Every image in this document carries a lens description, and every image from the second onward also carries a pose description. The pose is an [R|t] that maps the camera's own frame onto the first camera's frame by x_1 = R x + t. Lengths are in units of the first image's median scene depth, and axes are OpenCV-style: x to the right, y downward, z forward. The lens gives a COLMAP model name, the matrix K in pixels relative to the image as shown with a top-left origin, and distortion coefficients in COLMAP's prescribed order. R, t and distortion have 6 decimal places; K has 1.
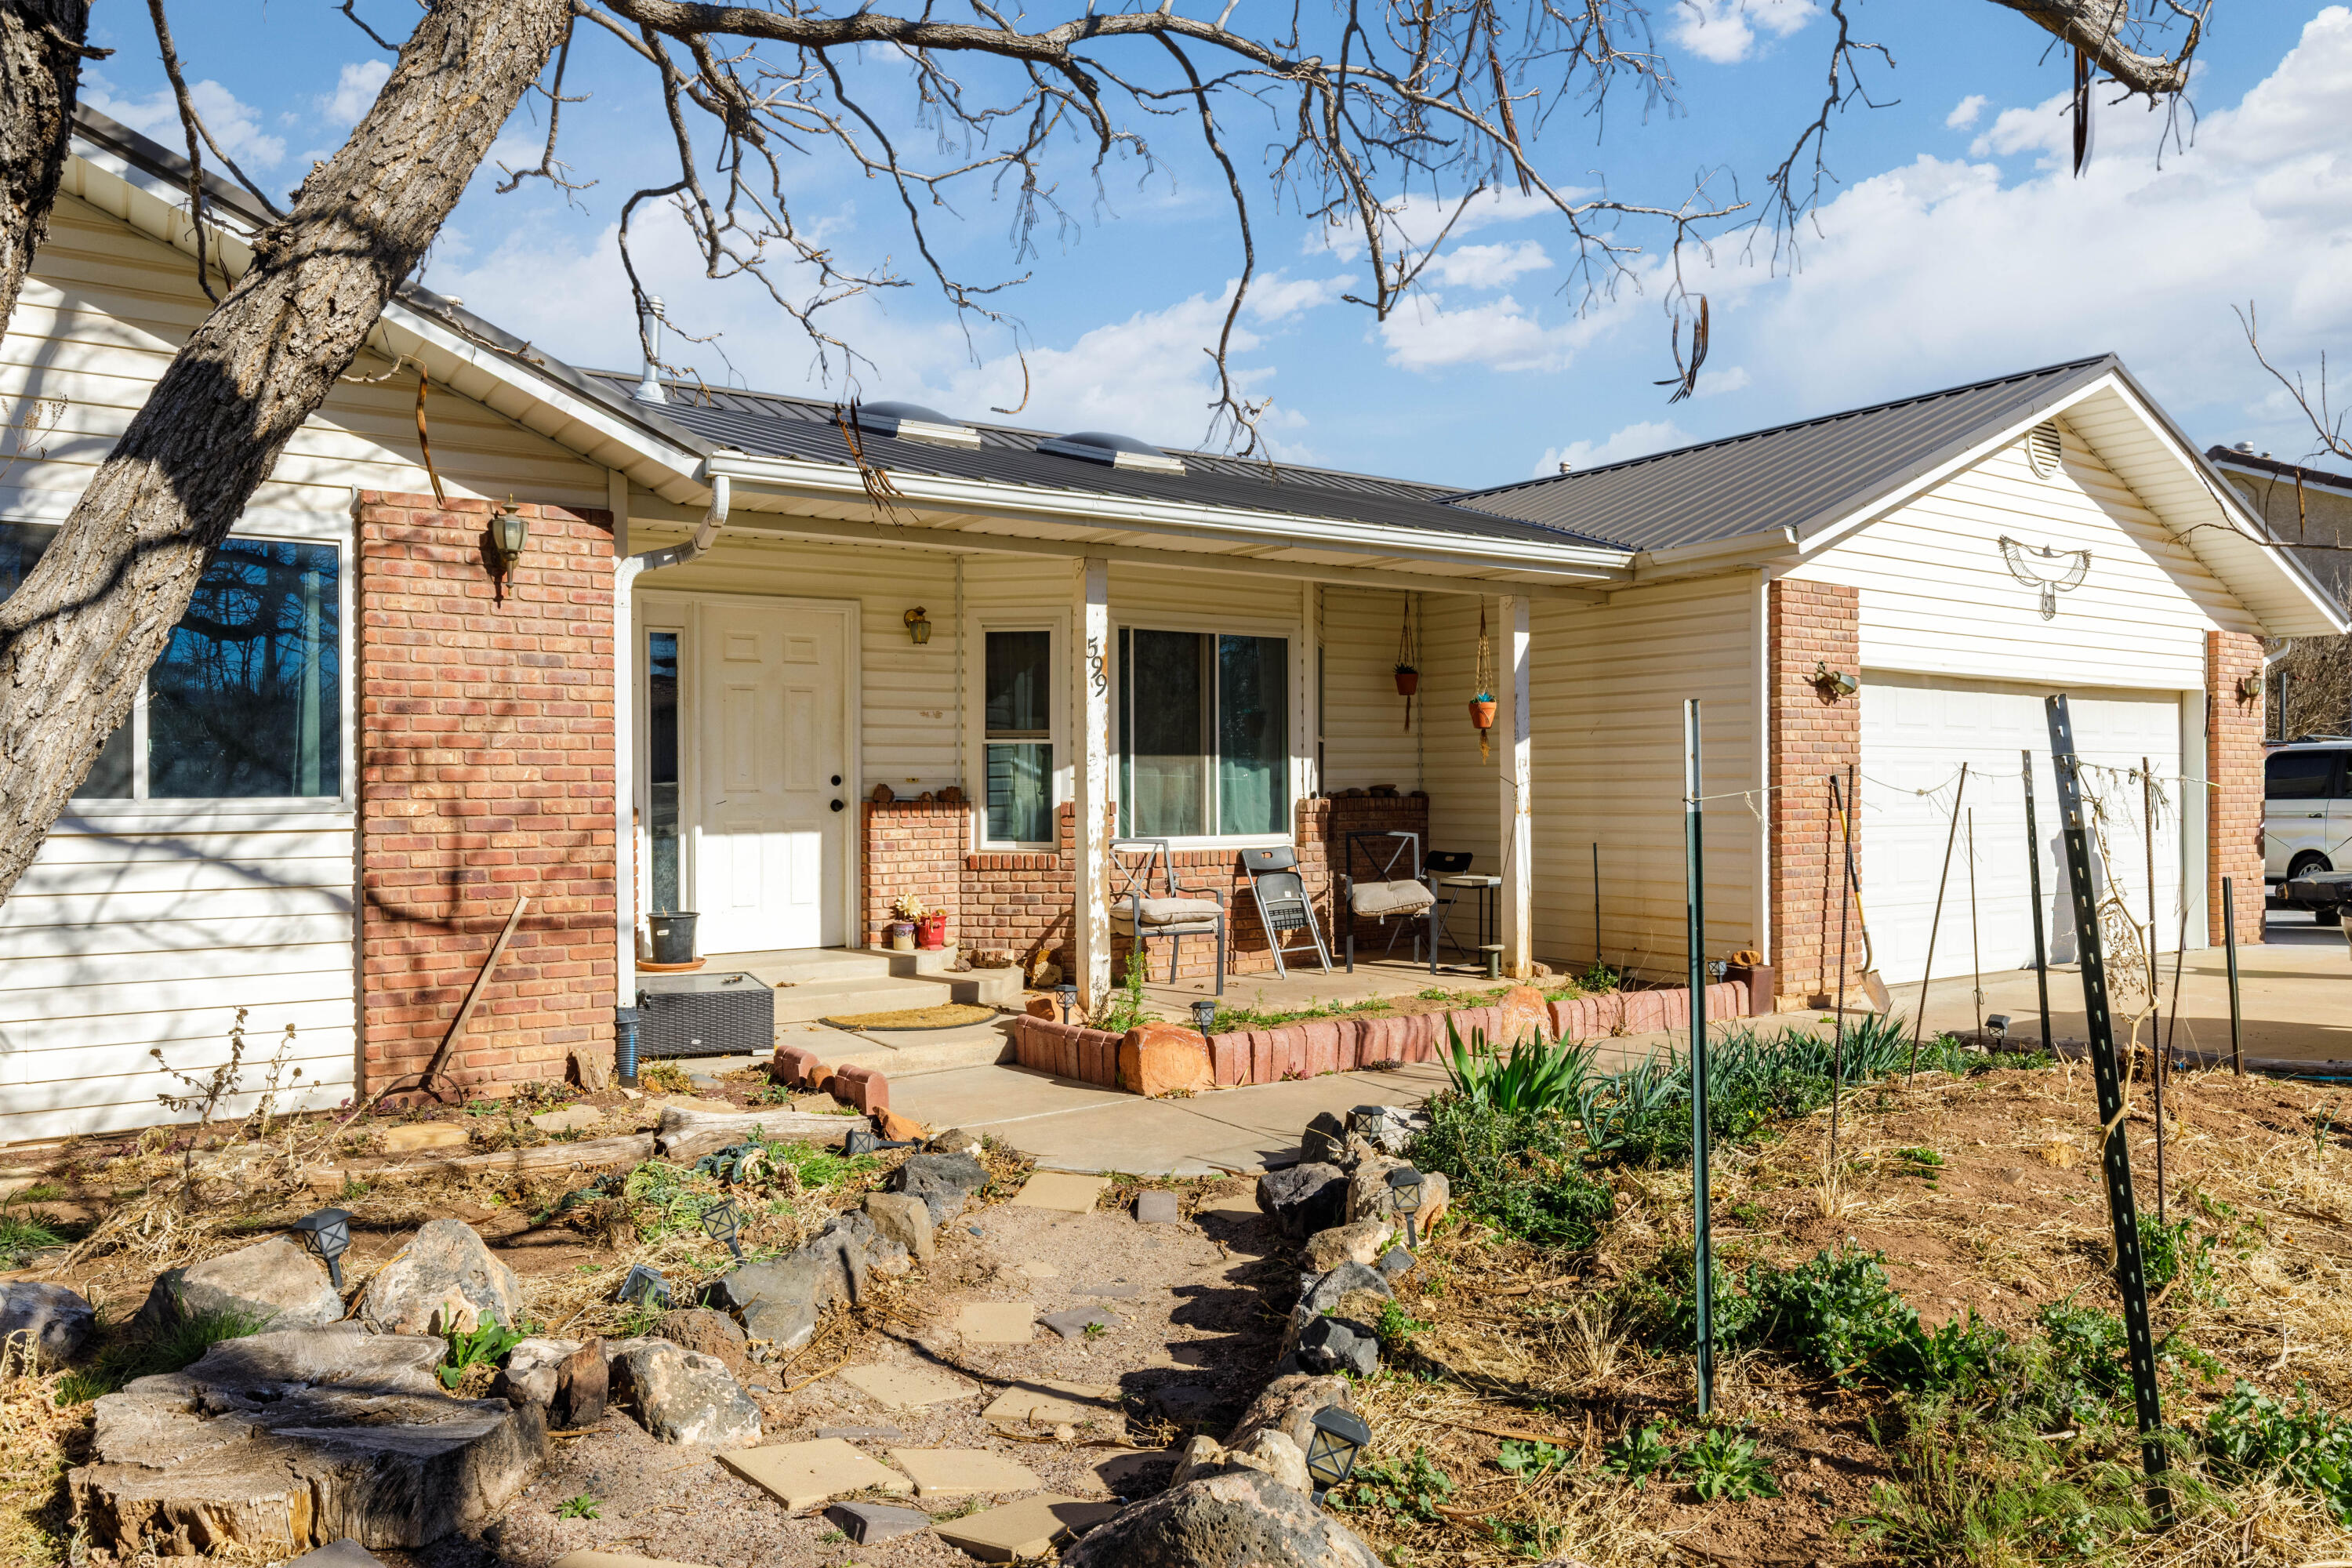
lens RADIAL K [[1628.4, 0, 1185.9], [0, 1628.4, 784.5], [0, 0, 1]] dist [0.001815, -0.003343]
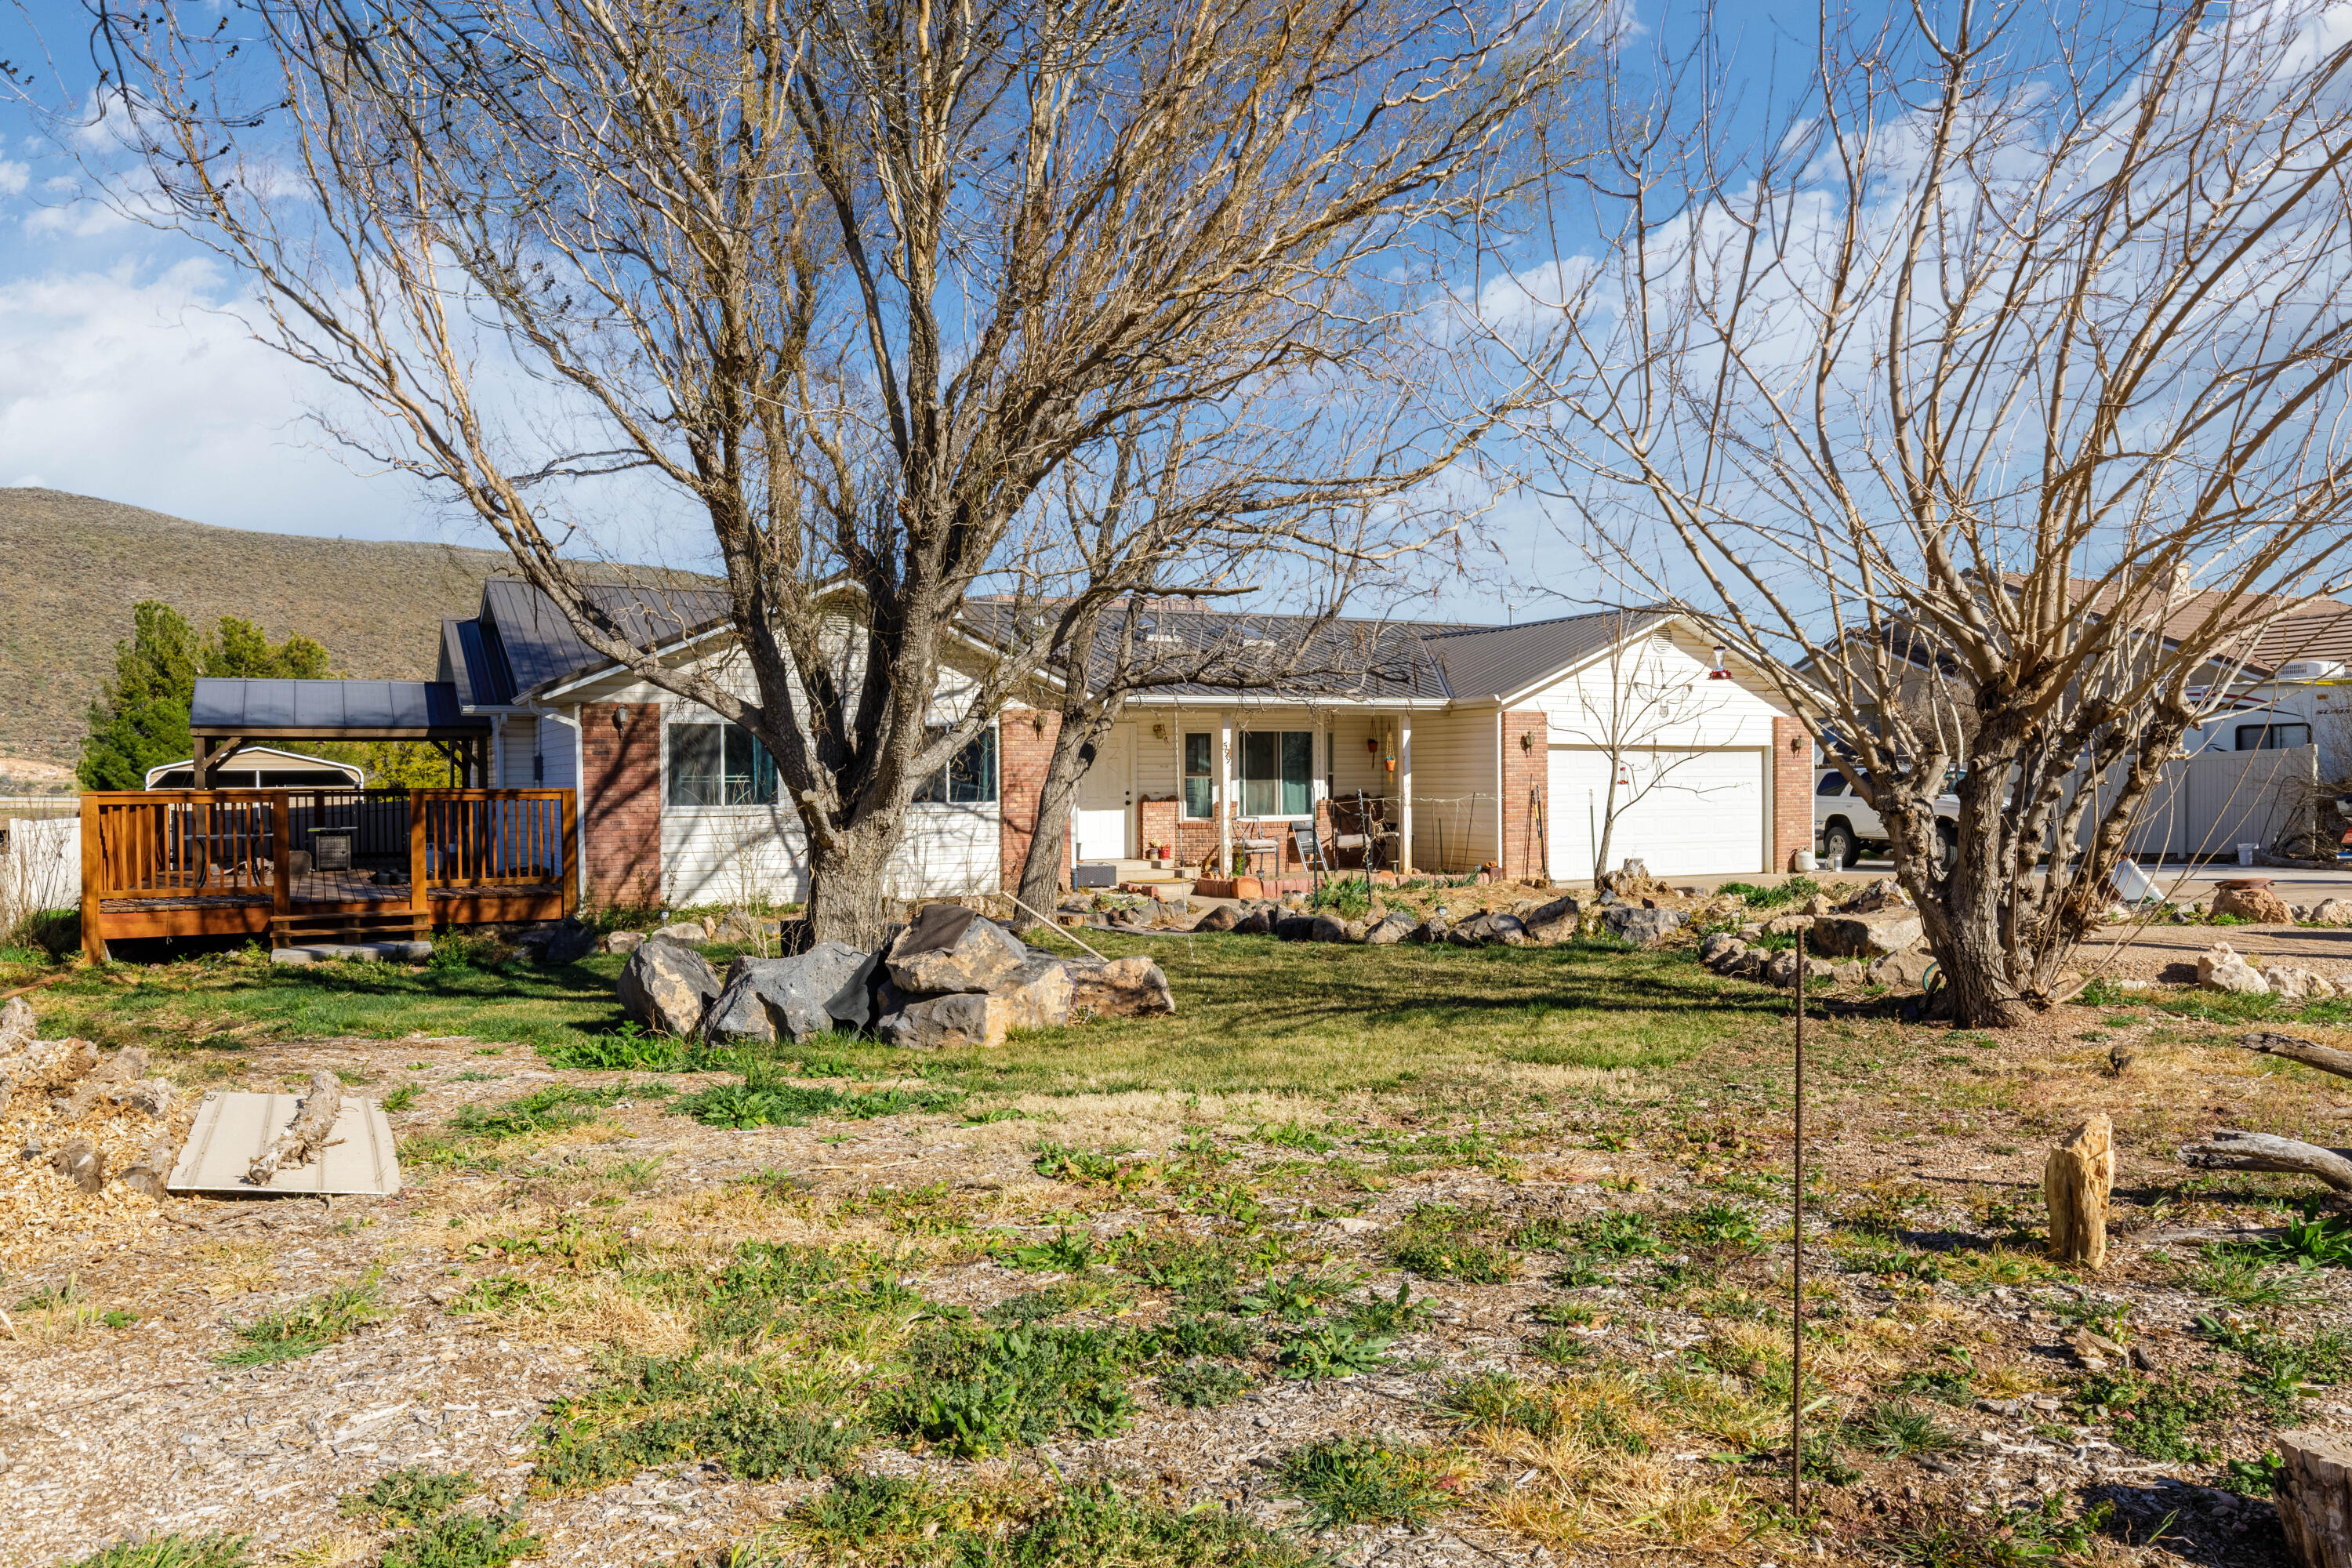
lens RADIAL K [[1628.4, 0, 1185.9], [0, 1628.4, 784.5], [0, 0, 1]] dist [0.001815, -0.003343]
pose [[0.993227, -0.003593, -0.116136, 0.162328], [0.003939, 0.999988, 0.002753, -0.021731], [0.116125, -0.003192, 0.993230, -1.436557]]
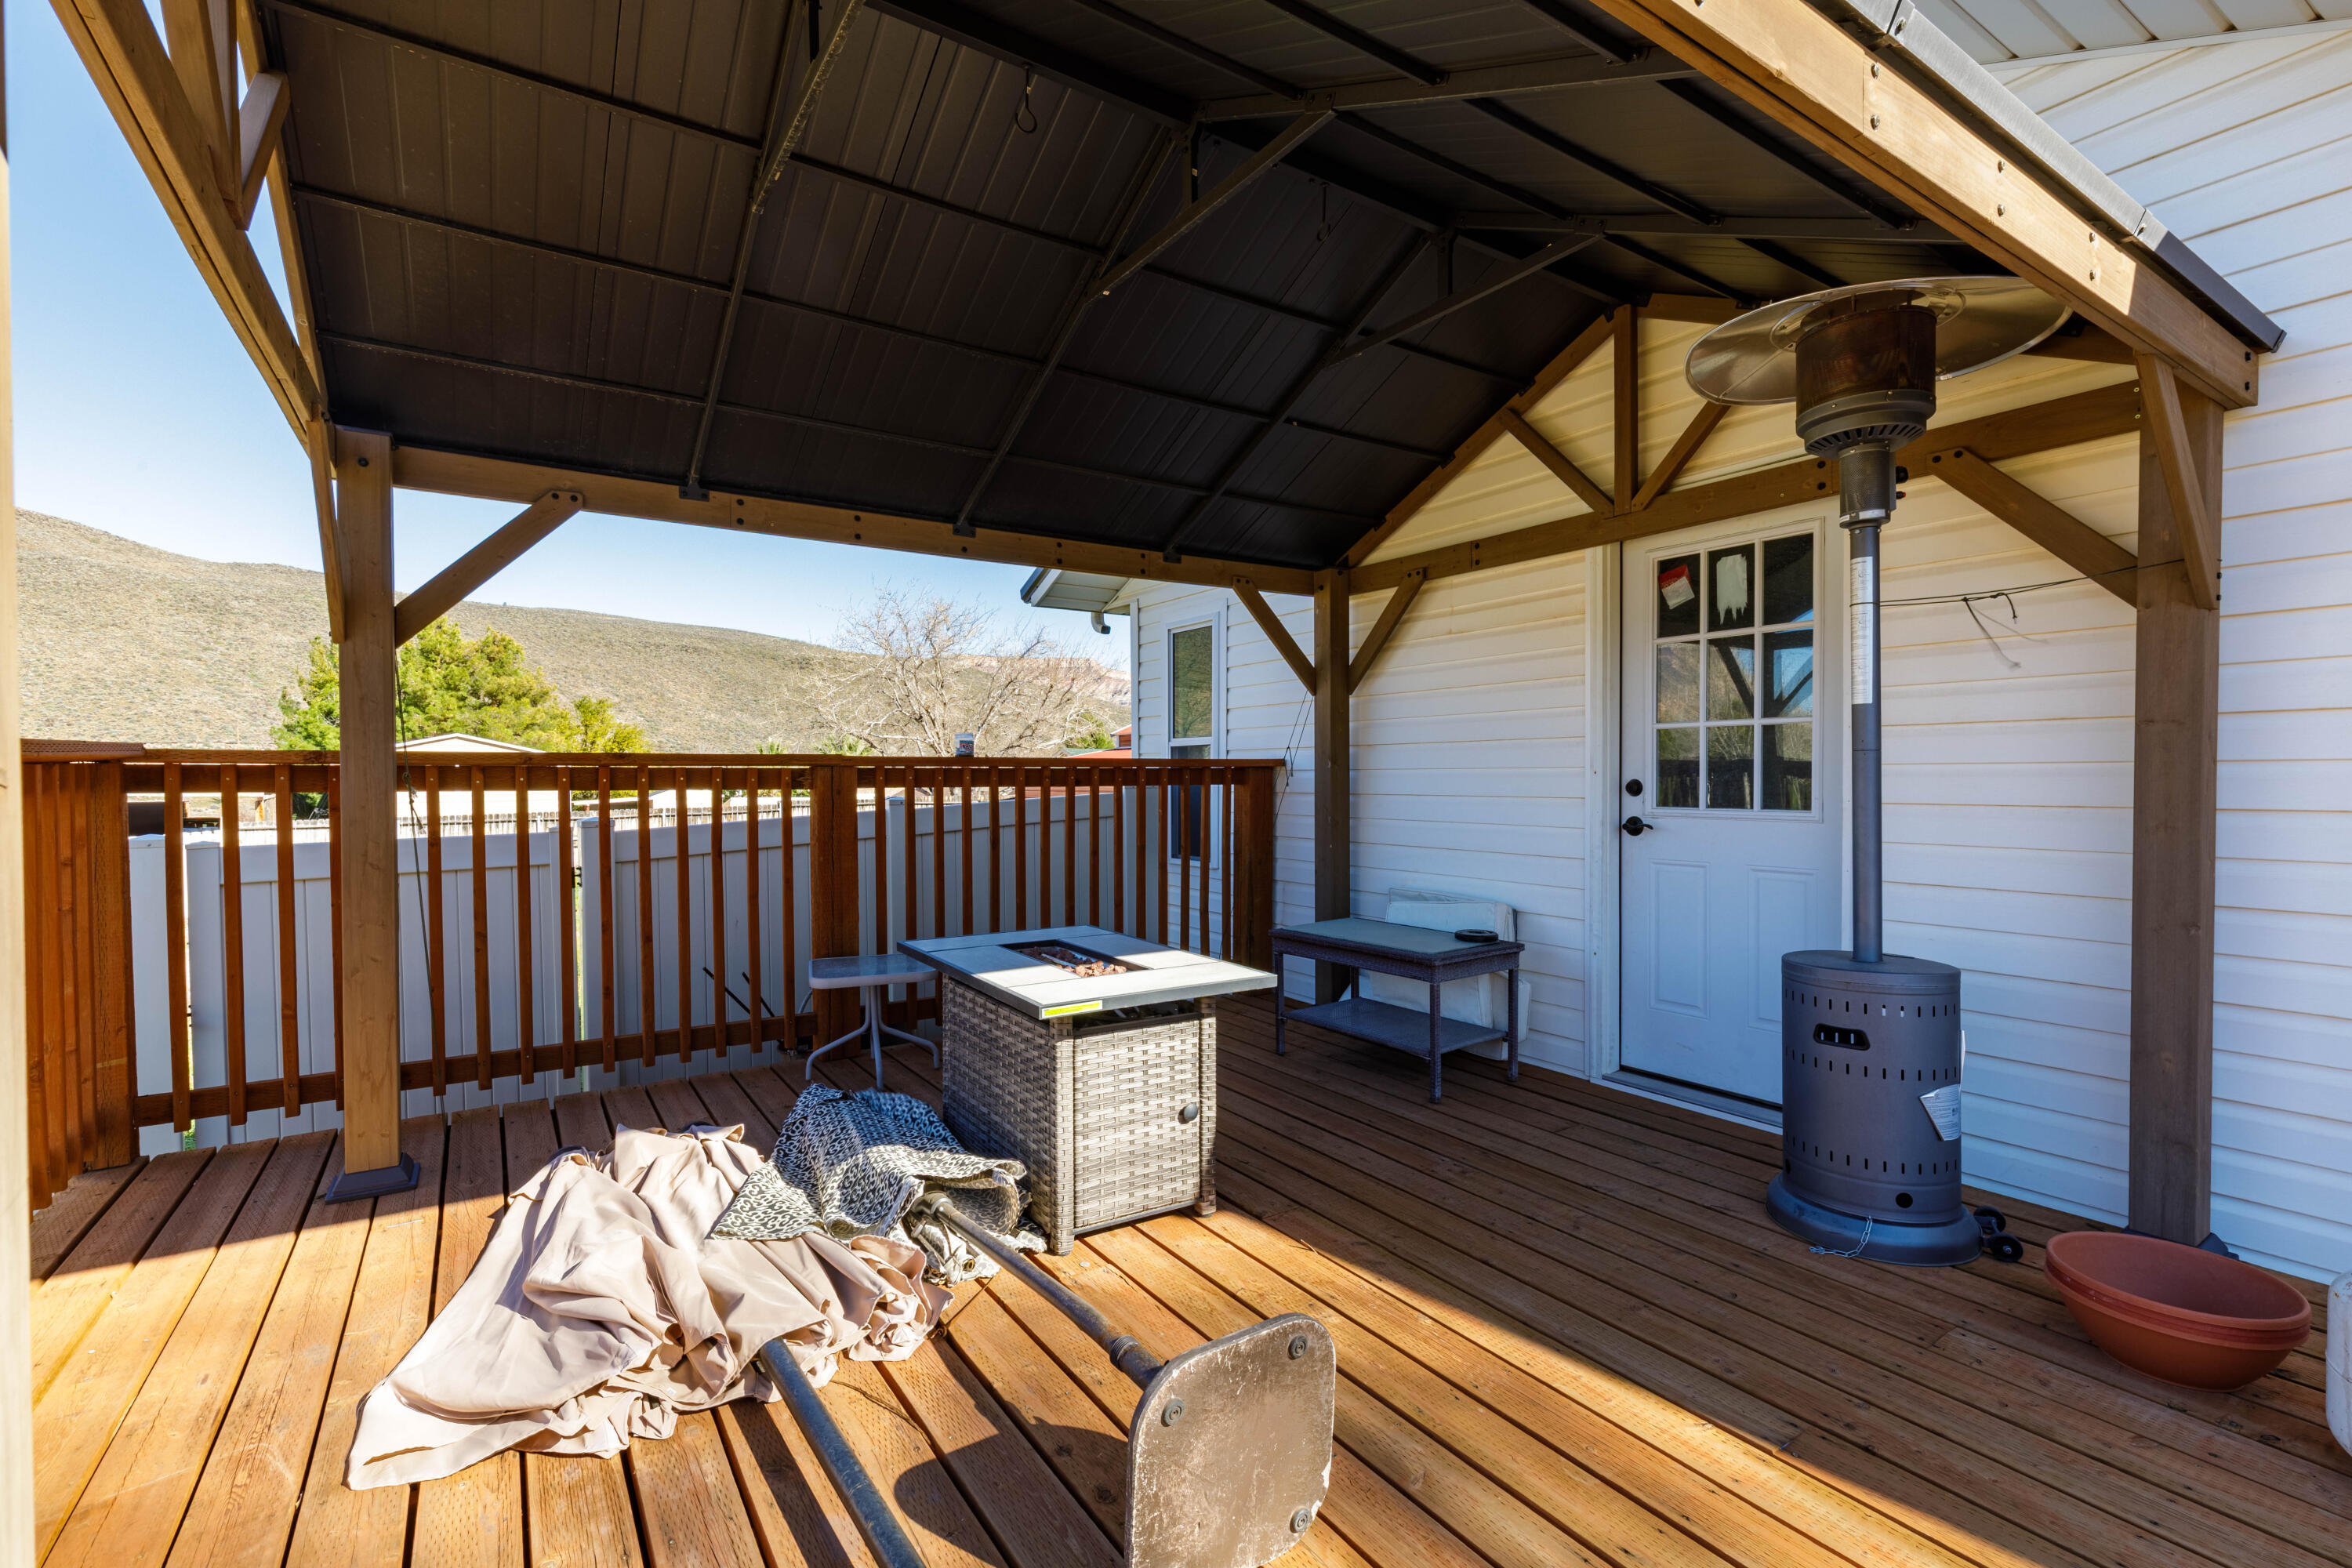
lens RADIAL K [[1051.5, 0, 1182.9], [0, 1051.5, 786.7], [0, 0, 1]] dist [0.002583, 0.000255]
pose [[0.999767, 0.000065, -0.021588, -1.328305], [0.000153, 0.999949, 0.010083, -0.006785], [0.021588, -0.010084, 0.999716, 0.509841]]
